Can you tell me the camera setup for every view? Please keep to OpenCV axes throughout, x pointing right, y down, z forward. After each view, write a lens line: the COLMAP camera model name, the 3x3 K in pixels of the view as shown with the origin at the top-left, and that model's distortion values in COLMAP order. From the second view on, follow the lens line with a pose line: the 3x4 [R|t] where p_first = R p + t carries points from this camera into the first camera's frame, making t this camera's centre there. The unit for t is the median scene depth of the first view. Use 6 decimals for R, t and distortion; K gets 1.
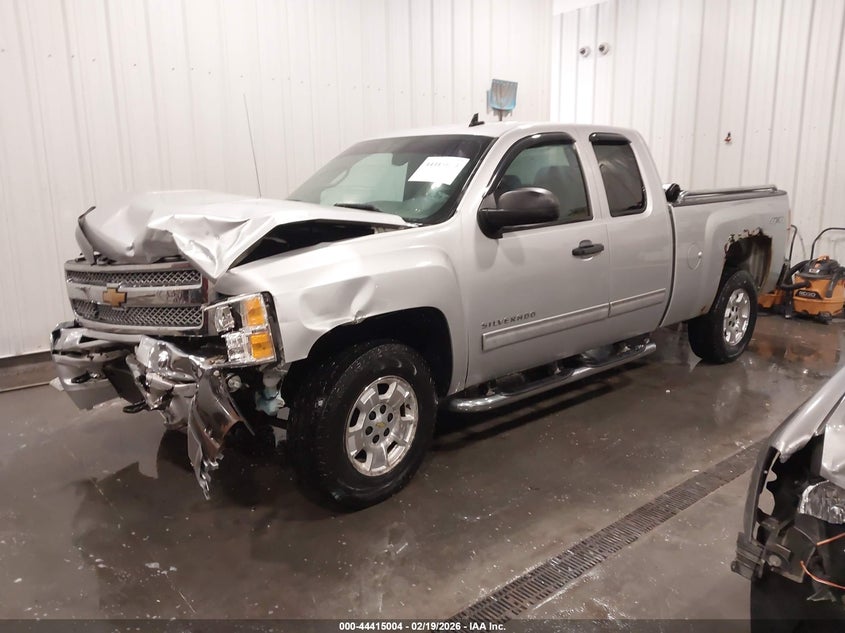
lens RADIAL K [[669.4, 0, 422.5], [0, 669.4, 316.5], [0, 0, 1]] dist [0.003307, -0.000854]
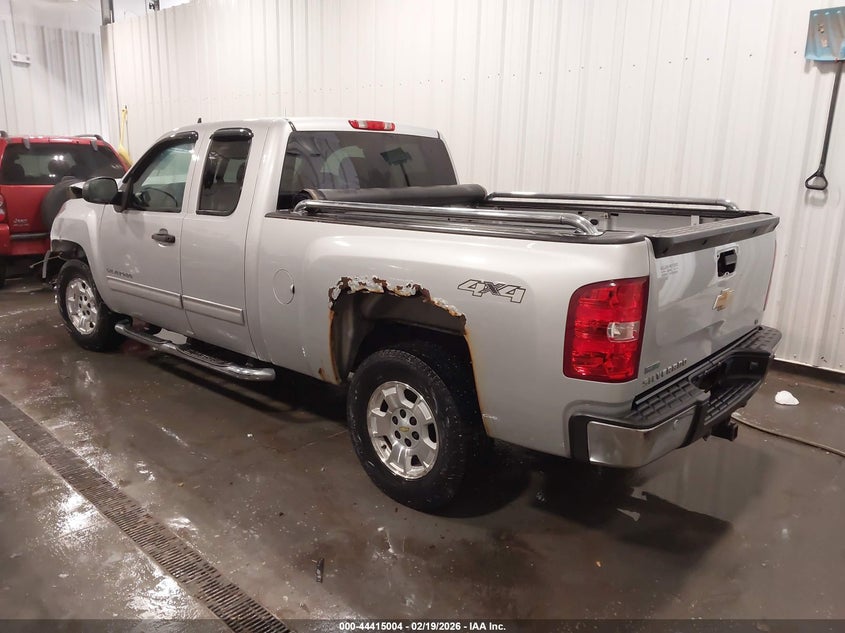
lens RADIAL K [[669.4, 0, 422.5], [0, 669.4, 316.5], [0, 0, 1]] dist [0.003307, -0.000854]
pose [[0.116088, 0.240379, -0.963712, 1.235718], [-0.218675, 0.952651, 0.211278, -0.268775], [0.968868, 0.186212, 0.163156, 1.113143]]
